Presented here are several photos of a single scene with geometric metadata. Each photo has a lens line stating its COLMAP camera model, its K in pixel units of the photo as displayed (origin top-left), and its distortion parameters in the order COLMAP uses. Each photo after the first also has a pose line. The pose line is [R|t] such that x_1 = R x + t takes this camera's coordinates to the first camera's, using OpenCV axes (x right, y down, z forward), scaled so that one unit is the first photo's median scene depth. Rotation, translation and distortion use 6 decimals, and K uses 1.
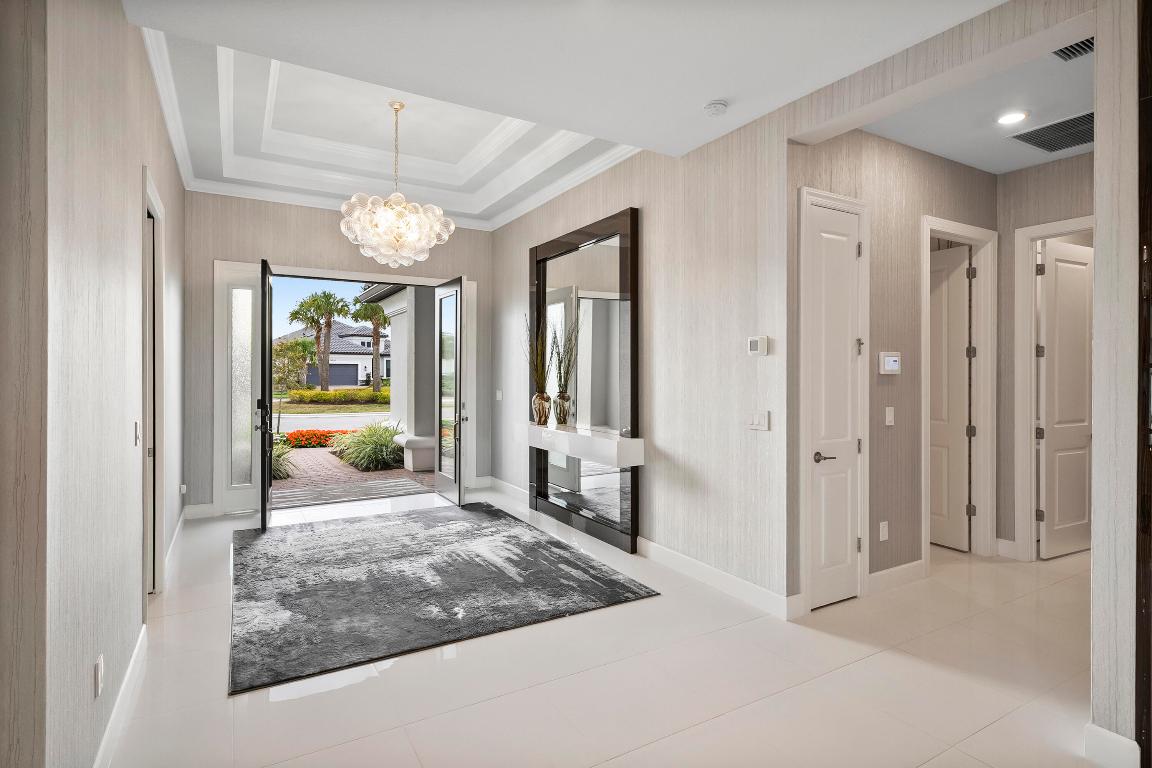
lens RADIAL K [[577.1, 0, 578.6], [0, 577.1, 370.1], [0, 0, 1]] dist [0.001282, 0.000136]
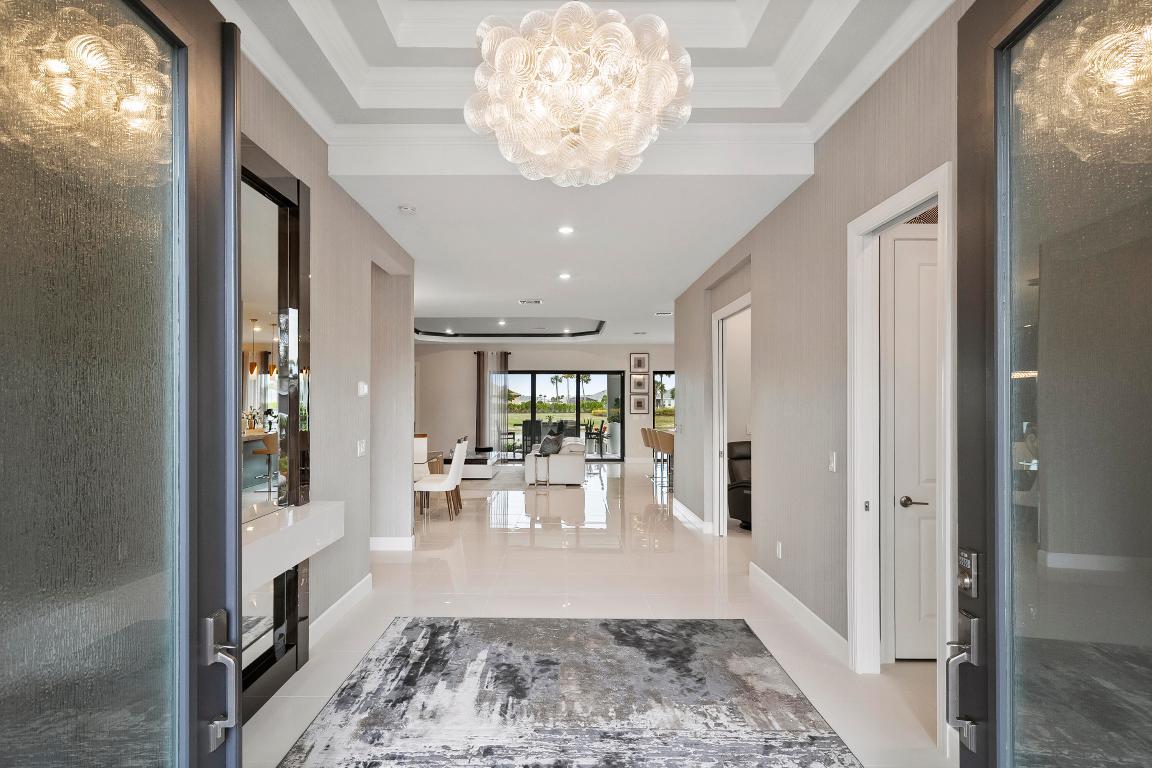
lens RADIAL K [[670.7, 0, 570.8], [0, 670.7, 397.1], [0, 0, 1]] dist [-0.000616, -0.000370]
pose [[-0.861351, 0.001781, 0.508007, -0.614002], [-0.000259, 0.999992, -0.003945, -0.008225], [-0.508010, -0.003530, -0.861344, 1.536950]]
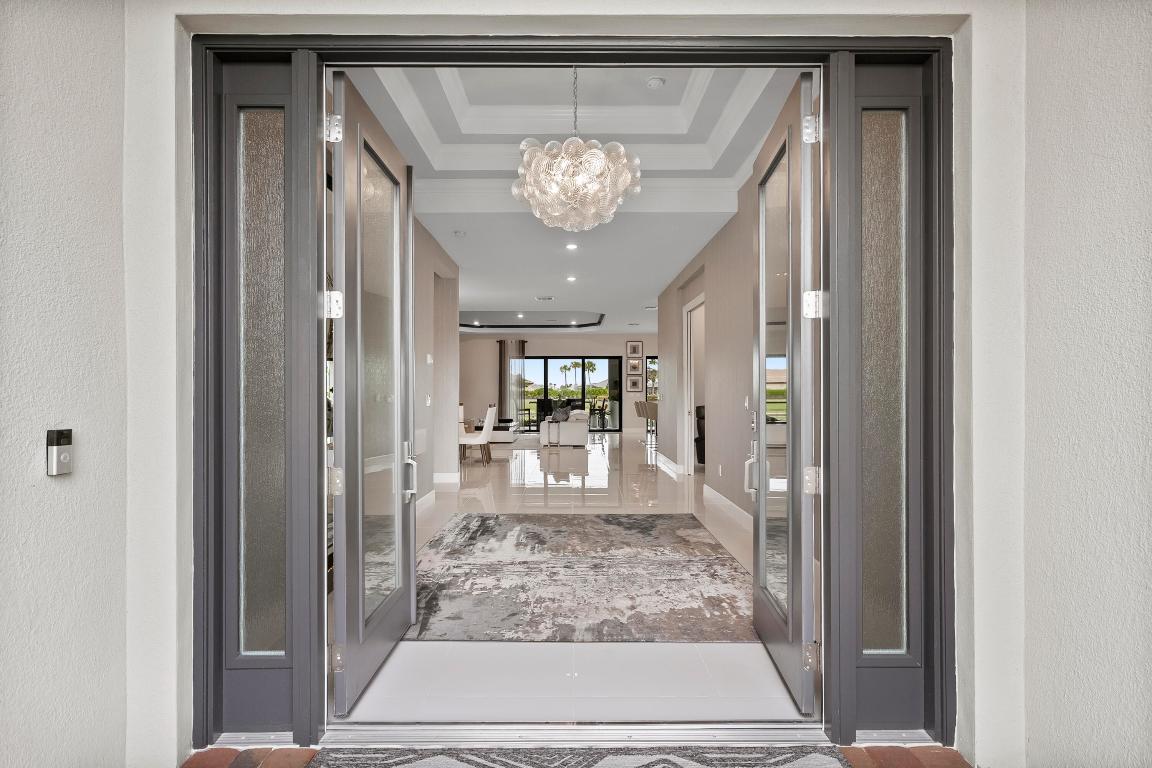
lens RADIAL K [[611.2, 0, 576.1], [0, 611.2, 389.8], [0, 0, 1]] dist [0.002257, 0.000387]
pose [[-0.859333, 0.000115, 0.511417, -0.790428], [0.001515, 0.999996, 0.002322, 0.042916], [-0.511414, 0.002770, -0.859330, 1.819930]]
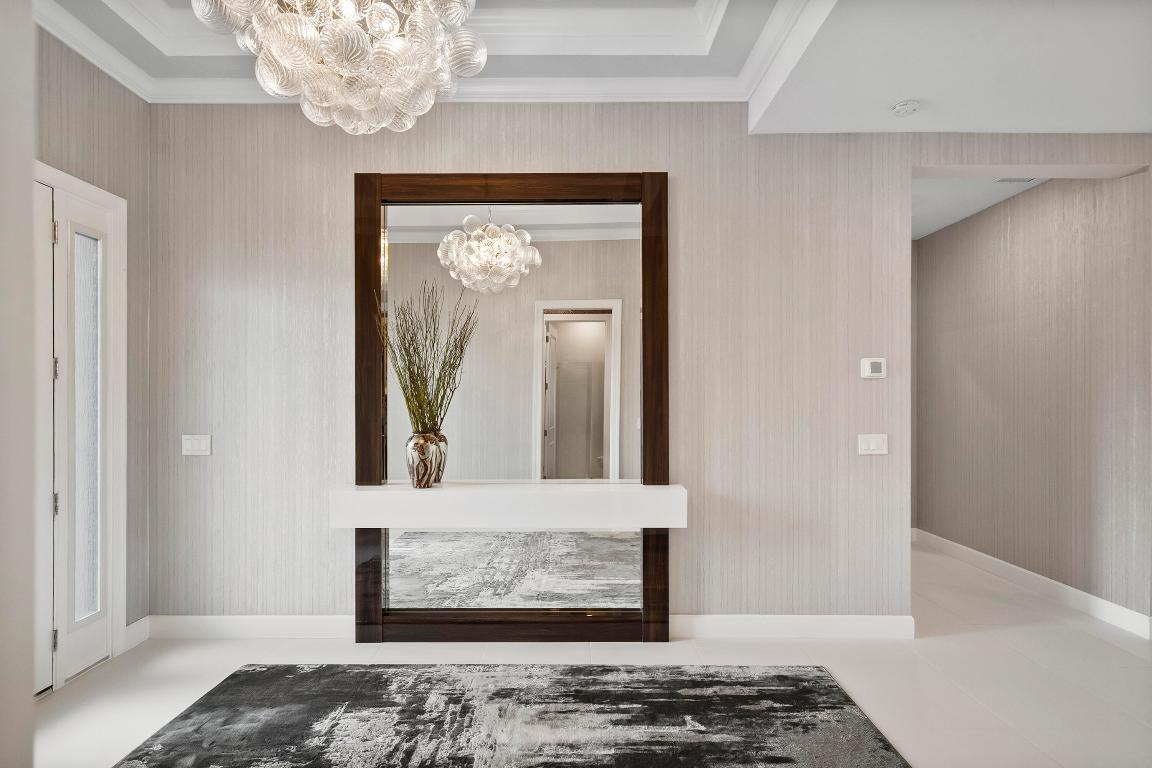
lens RADIAL K [[611.2, 0, 576.1], [0, 611.2, 389.8], [0, 0, 1]] dist [0.002257, 0.000387]
pose [[0.517251, 0.006324, 0.855811, -0.631890], [0.000335, 0.999971, -0.007592, 0.003145], [-0.855834, 0.004214, 0.517233, 0.689533]]
